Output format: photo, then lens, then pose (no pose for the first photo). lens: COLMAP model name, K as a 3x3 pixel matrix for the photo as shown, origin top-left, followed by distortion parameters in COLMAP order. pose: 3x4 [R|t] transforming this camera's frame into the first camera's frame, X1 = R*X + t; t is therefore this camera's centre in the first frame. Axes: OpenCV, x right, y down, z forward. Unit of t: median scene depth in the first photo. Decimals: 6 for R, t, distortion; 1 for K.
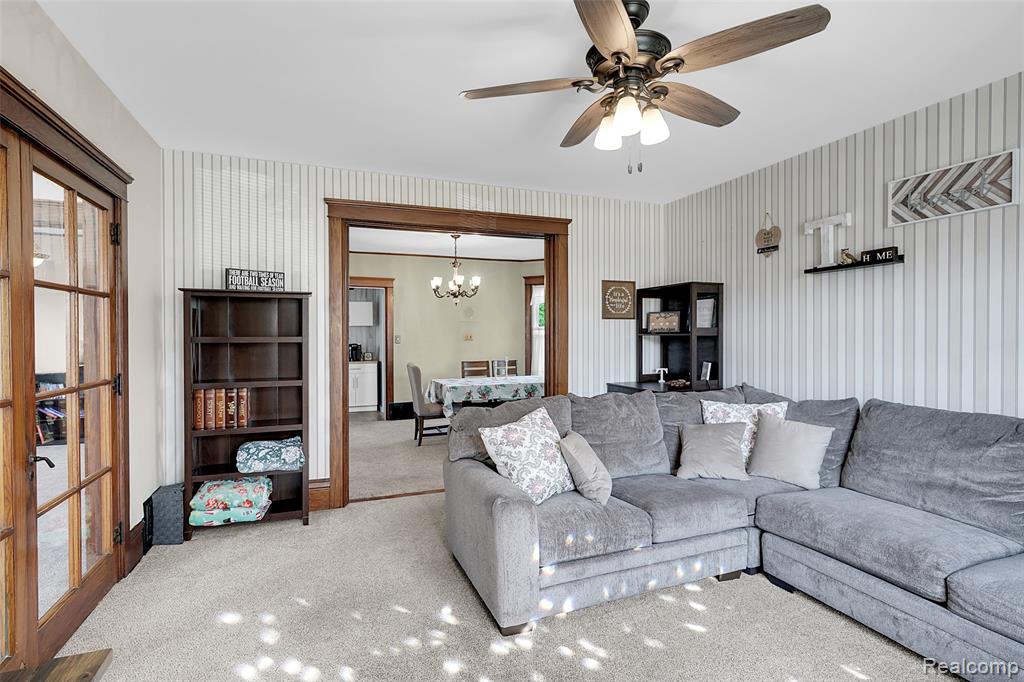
lens RADIAL K [[504.5, 0, 517.1], [0, 504.5, 339.3], [0, 0, 1]] dist [0.002797, 0.000169]
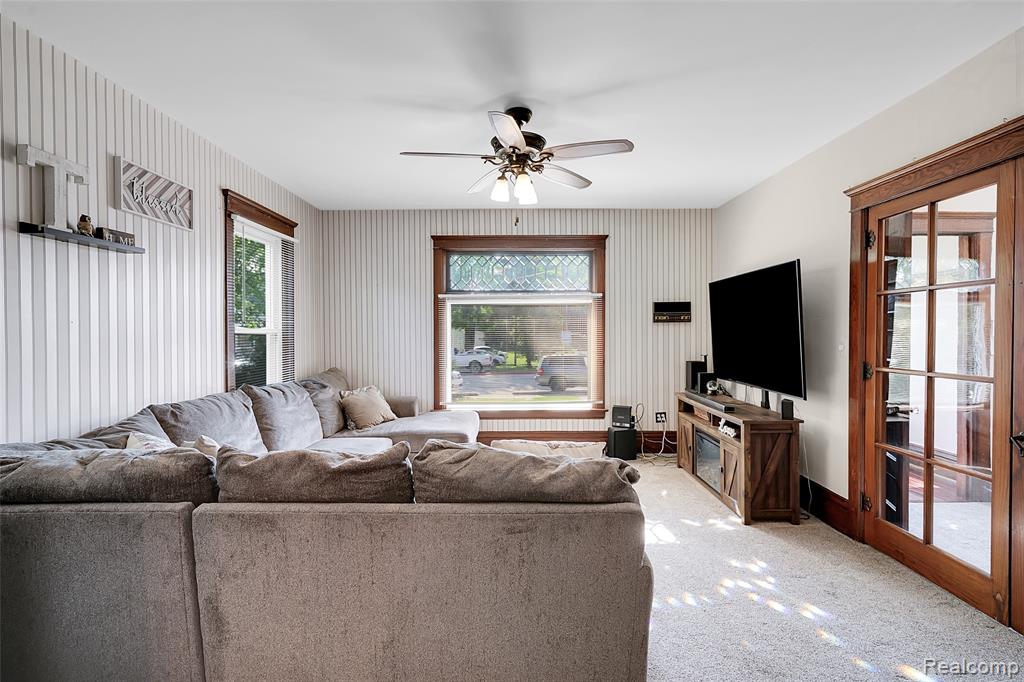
lens RADIAL K [[504.5, 0, 517.1], [0, 504.5, 339.3], [0, 0, 1]] dist [0.002797, 0.000169]
pose [[-0.928553, -0.003345, 0.371184, -0.227786], [0.006089, 0.999688, 0.024243, -0.020024], [-0.371149, 0.024771, -0.928243, 1.712964]]
